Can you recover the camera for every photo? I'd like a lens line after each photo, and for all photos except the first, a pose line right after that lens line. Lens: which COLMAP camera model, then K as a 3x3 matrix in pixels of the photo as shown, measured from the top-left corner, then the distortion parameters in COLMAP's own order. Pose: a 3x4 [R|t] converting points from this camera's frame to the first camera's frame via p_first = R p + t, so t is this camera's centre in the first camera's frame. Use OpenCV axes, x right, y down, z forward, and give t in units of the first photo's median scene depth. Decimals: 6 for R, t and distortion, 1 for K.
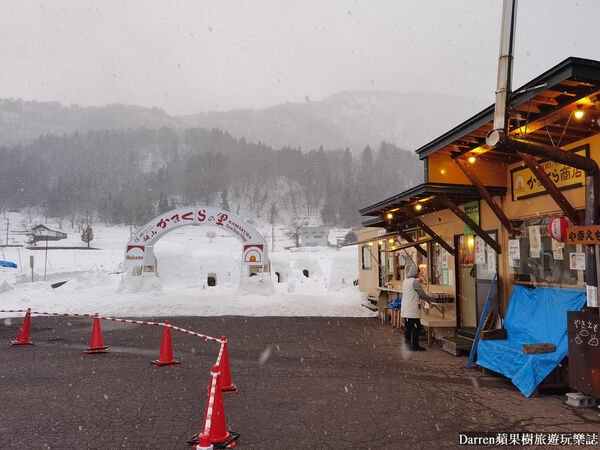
lens RADIAL K [[540.4, 0, 300.0], [0, 540.4, 225.0], [0, 0, 1]] dist [0.028906, -0.001459]
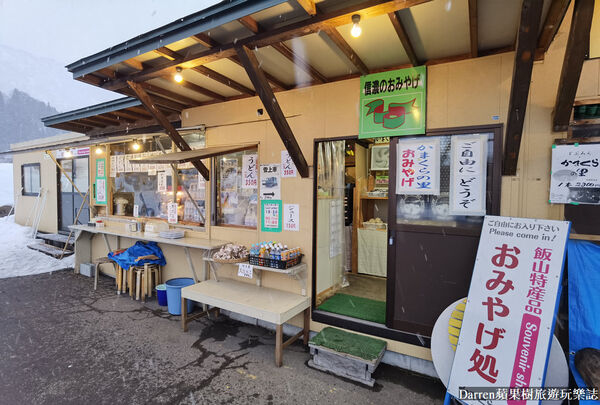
lens RADIAL K [[310.7, 0, 300.0], [0, 310.7, 202.5], [0, 0, 1]] dist [-0.031144, 0.000275]
pose [[0.611649, -0.020410, 0.790866, 0.035317], [-0.071356, 0.994169, 0.080843, 0.056689], [-0.787905, -0.105880, 0.606626, 0.815600]]
